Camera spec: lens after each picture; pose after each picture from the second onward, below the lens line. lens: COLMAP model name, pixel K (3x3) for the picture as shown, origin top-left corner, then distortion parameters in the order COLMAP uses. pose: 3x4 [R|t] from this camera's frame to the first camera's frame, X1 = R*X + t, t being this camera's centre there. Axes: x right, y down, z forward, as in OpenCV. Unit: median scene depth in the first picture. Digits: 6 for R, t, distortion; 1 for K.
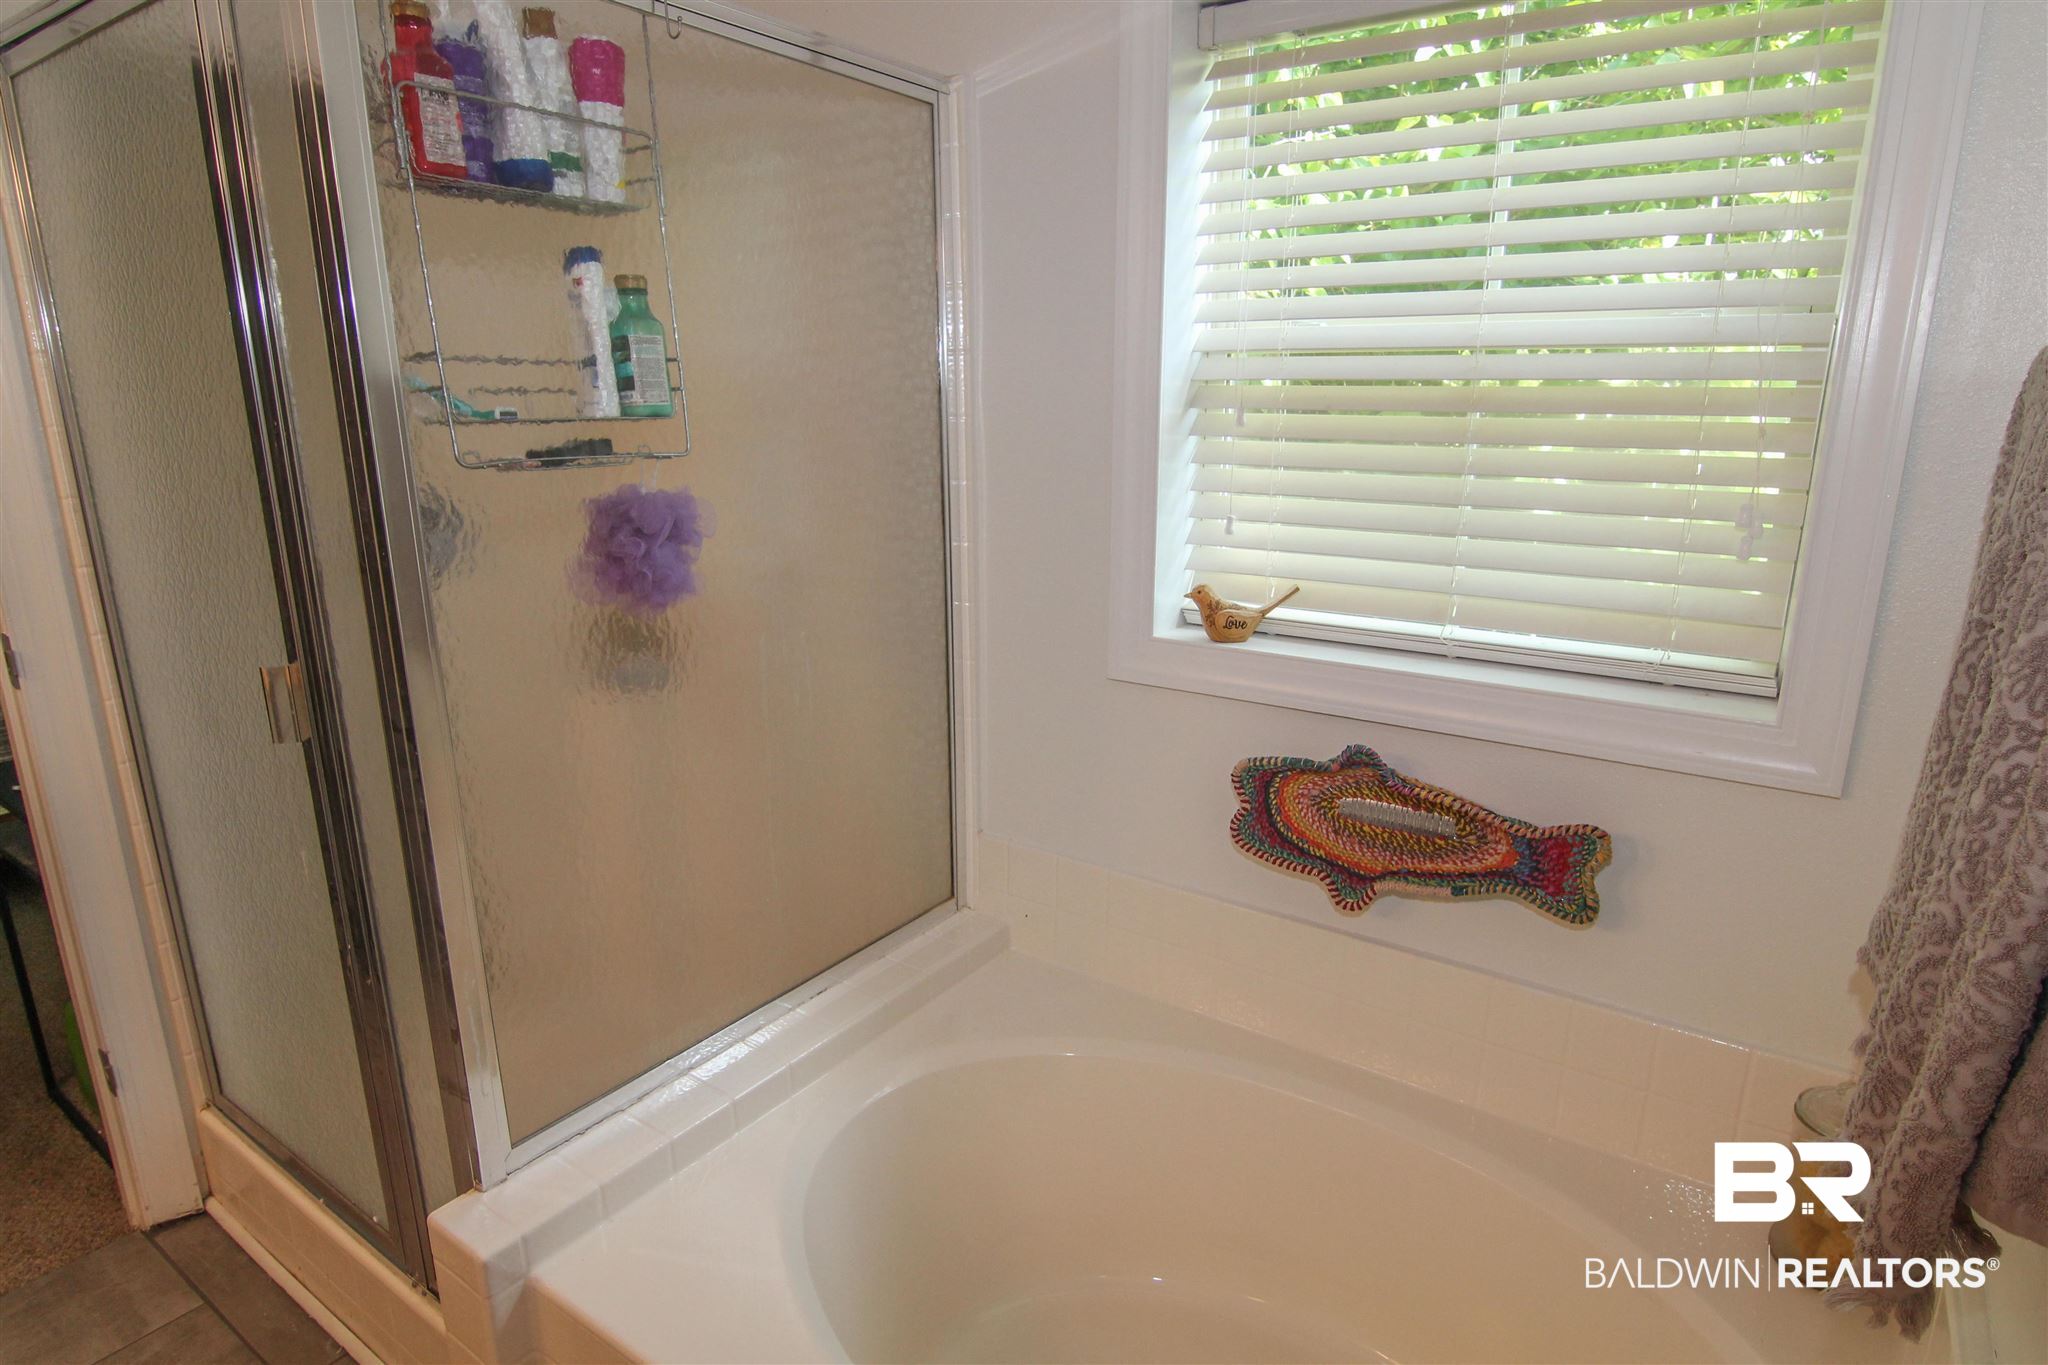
lens RADIAL K [[1088.5, 0, 1028.8], [0, 1088.5, 692.7], [0, 0, 1]] dist [-0.015526, -0.001300]
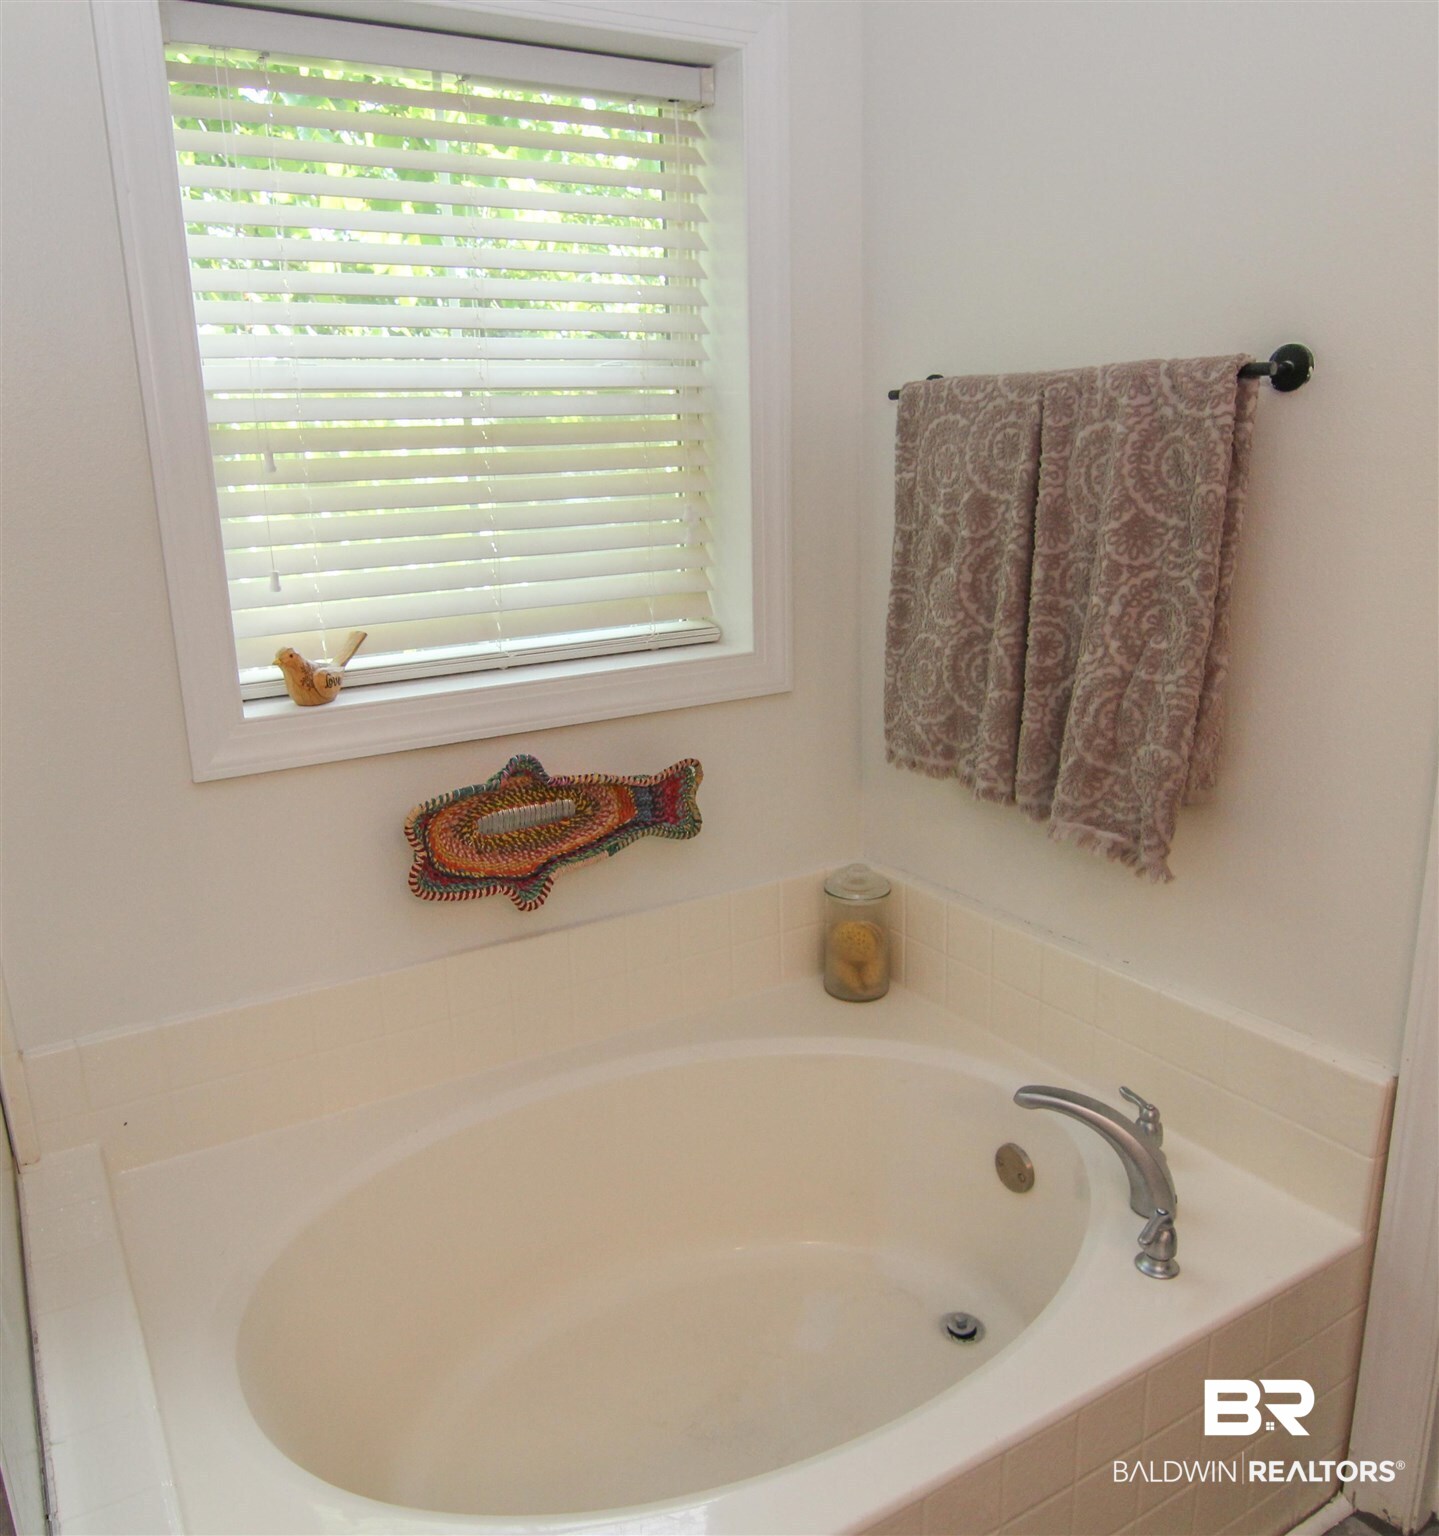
lens RADIAL K [[1119.8, 0, 718.8], [0, 1119.8, 731.4], [0, 0, 1]] dist [0.068562, -0.130756]
pose [[0.464361, -0.243111, 0.851626, -0.536978], [0.269481, 0.954778, 0.125619, -0.060109], [-0.843652, 0.171164, 0.508875, 0.257743]]
